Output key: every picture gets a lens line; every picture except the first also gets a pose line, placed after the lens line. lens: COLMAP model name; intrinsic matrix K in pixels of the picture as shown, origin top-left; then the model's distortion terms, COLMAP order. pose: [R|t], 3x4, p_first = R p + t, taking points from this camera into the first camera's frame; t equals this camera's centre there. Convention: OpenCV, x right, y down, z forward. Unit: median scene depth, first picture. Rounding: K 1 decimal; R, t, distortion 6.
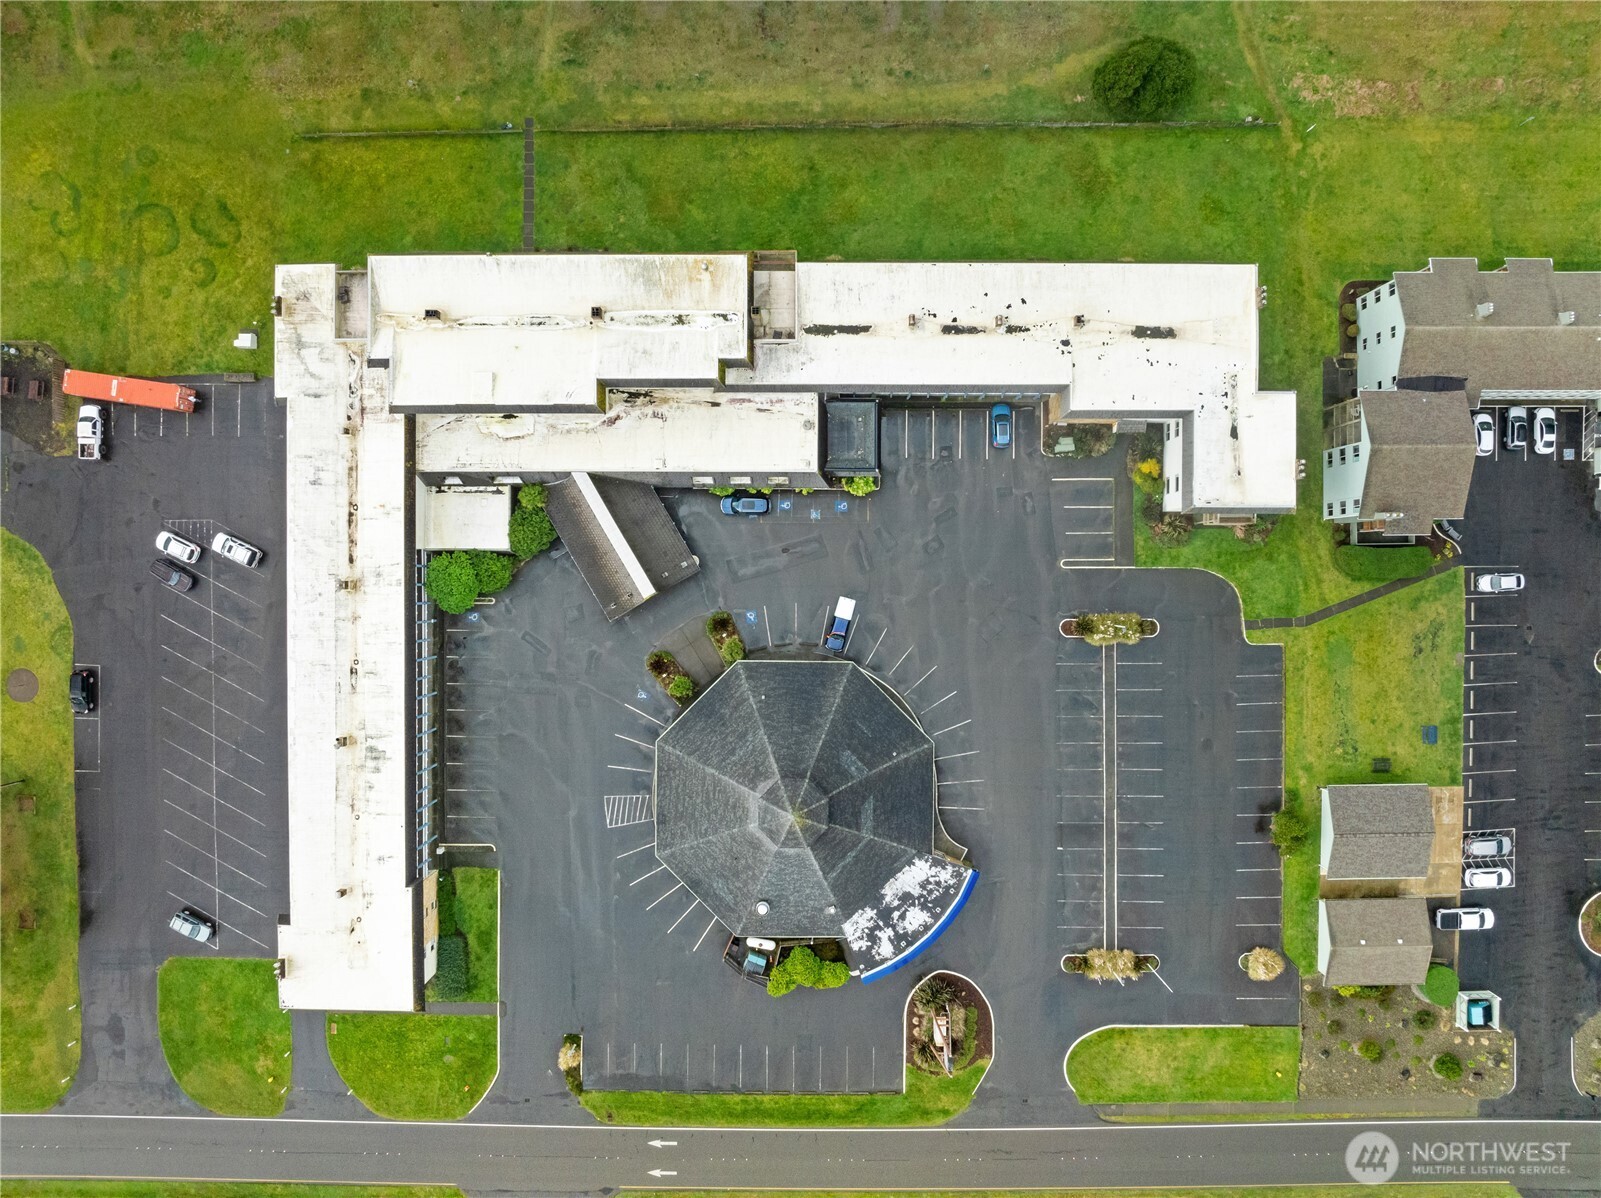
lens RADIAL K [[1121.7, 0, 800.5], [0, 1121.7, 599.0], [0, 0, 1]] dist [-0.031855, 0.001078]
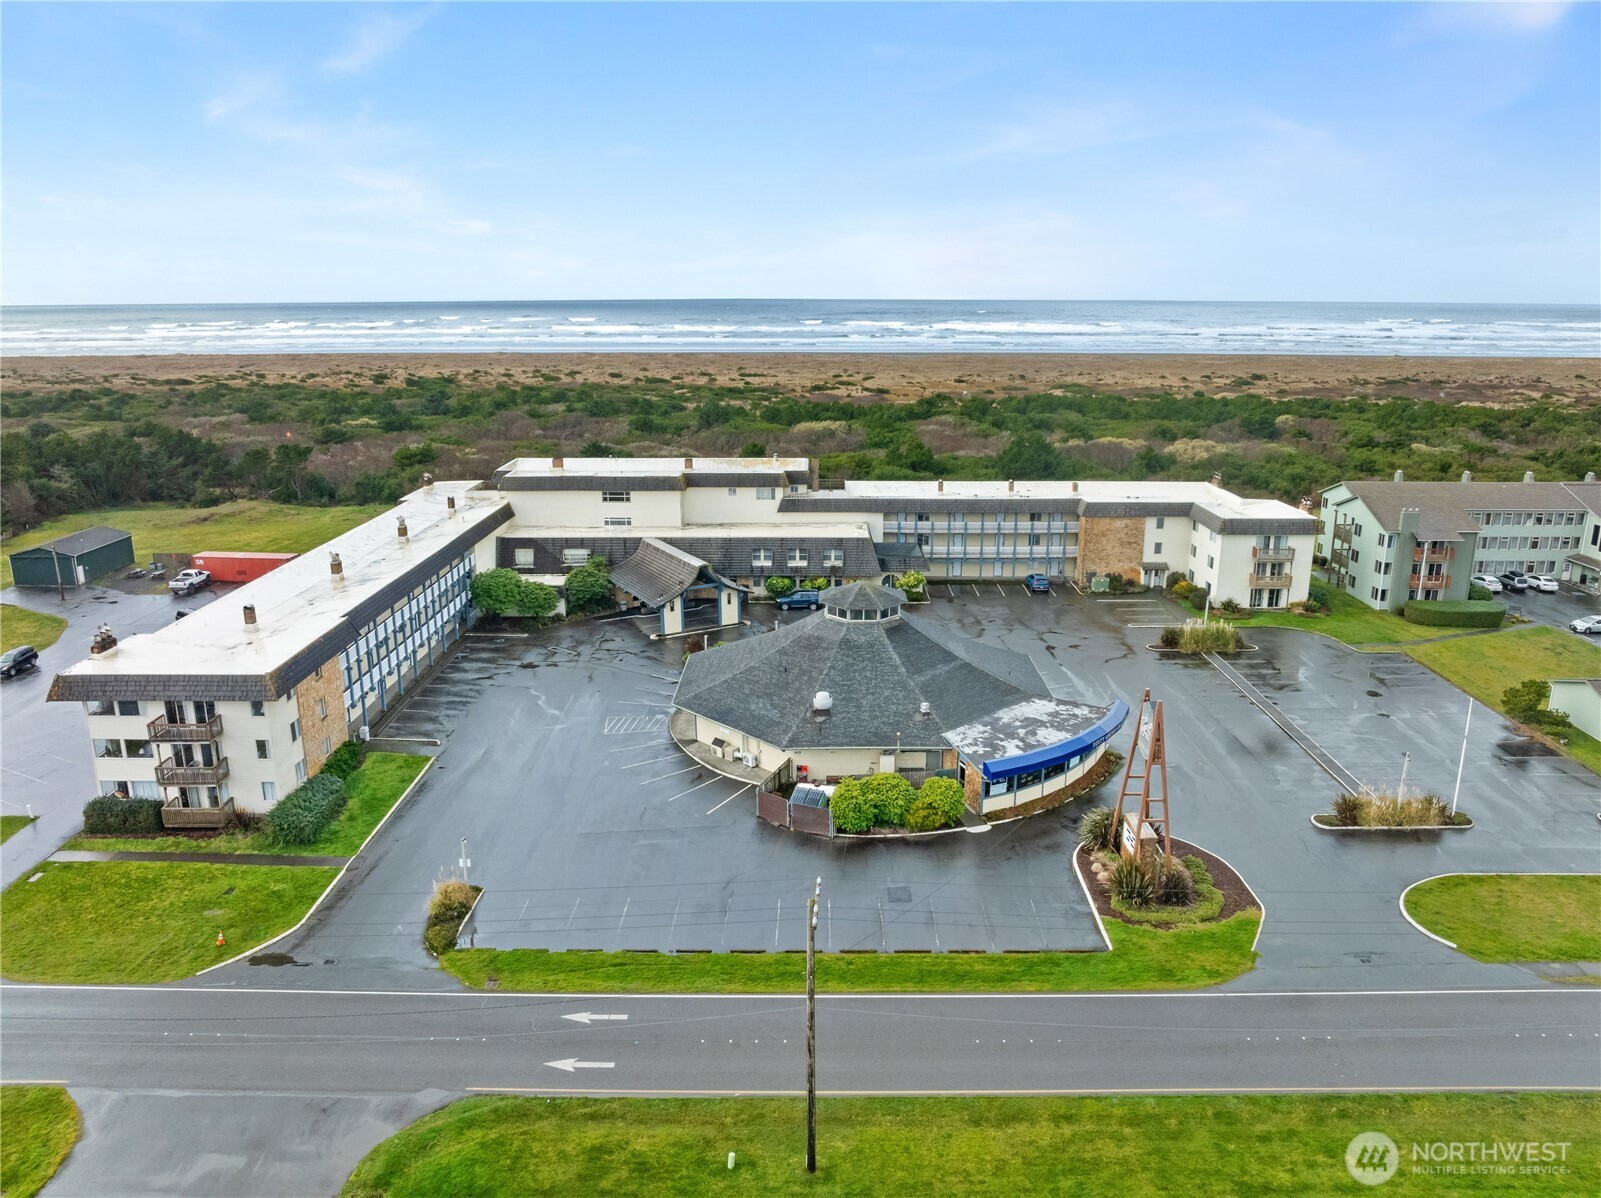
lens RADIAL K [[1121.7, 0, 800.5], [0, 1121.7, 599.0], [0, 0, 1]] dist [-0.031855, 0.001078]
pose [[0.999929, 0.010319, -0.005953, -0.043323], [-0.008340, 0.249517, -0.968335, 0.911602], [-0.008507, 0.968315, 0.249585, 0.758116]]
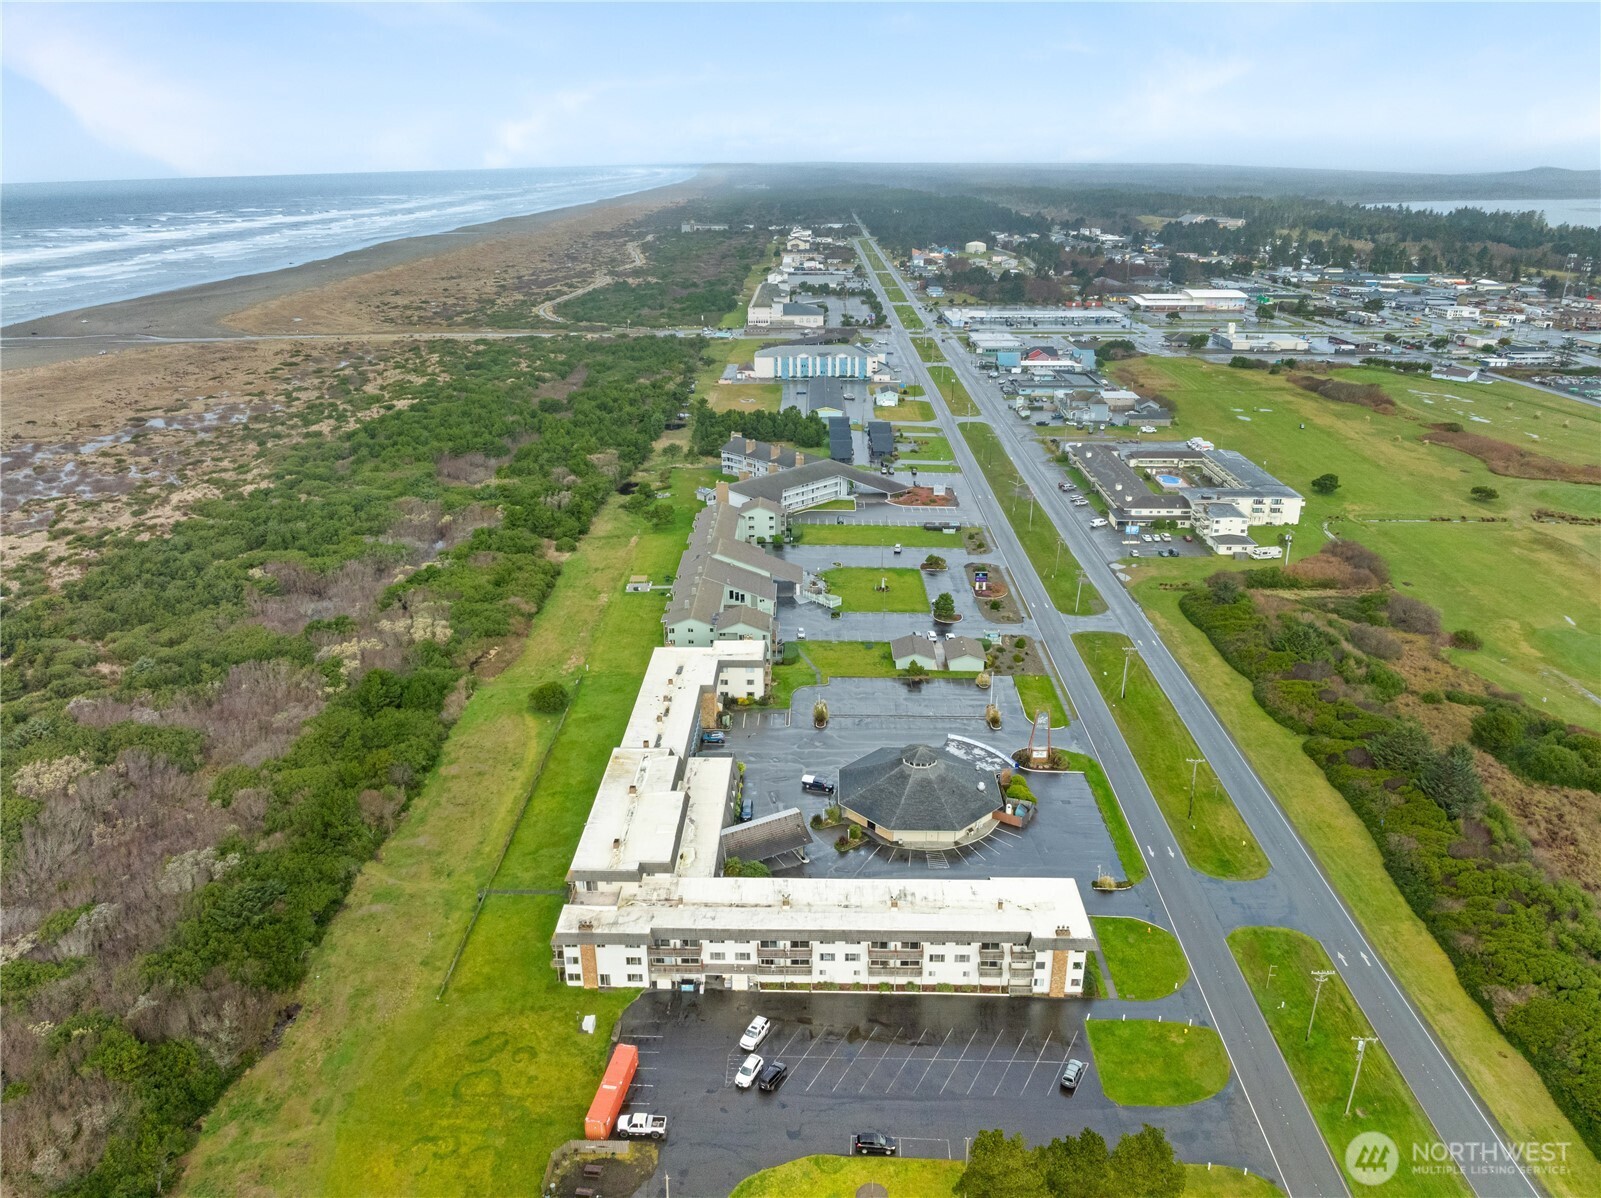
lens RADIAL K [[1121.7, 0, 800.5], [0, 1121.7, 599.0], [0, 0, 1]] dist [-0.031855, 0.001078]
pose [[0.020592, -0.360851, 0.932396, -1.523226], [0.999632, -0.009058, -0.025583, 0.044217], [0.017677, 0.932580, 0.360531, 0.102622]]
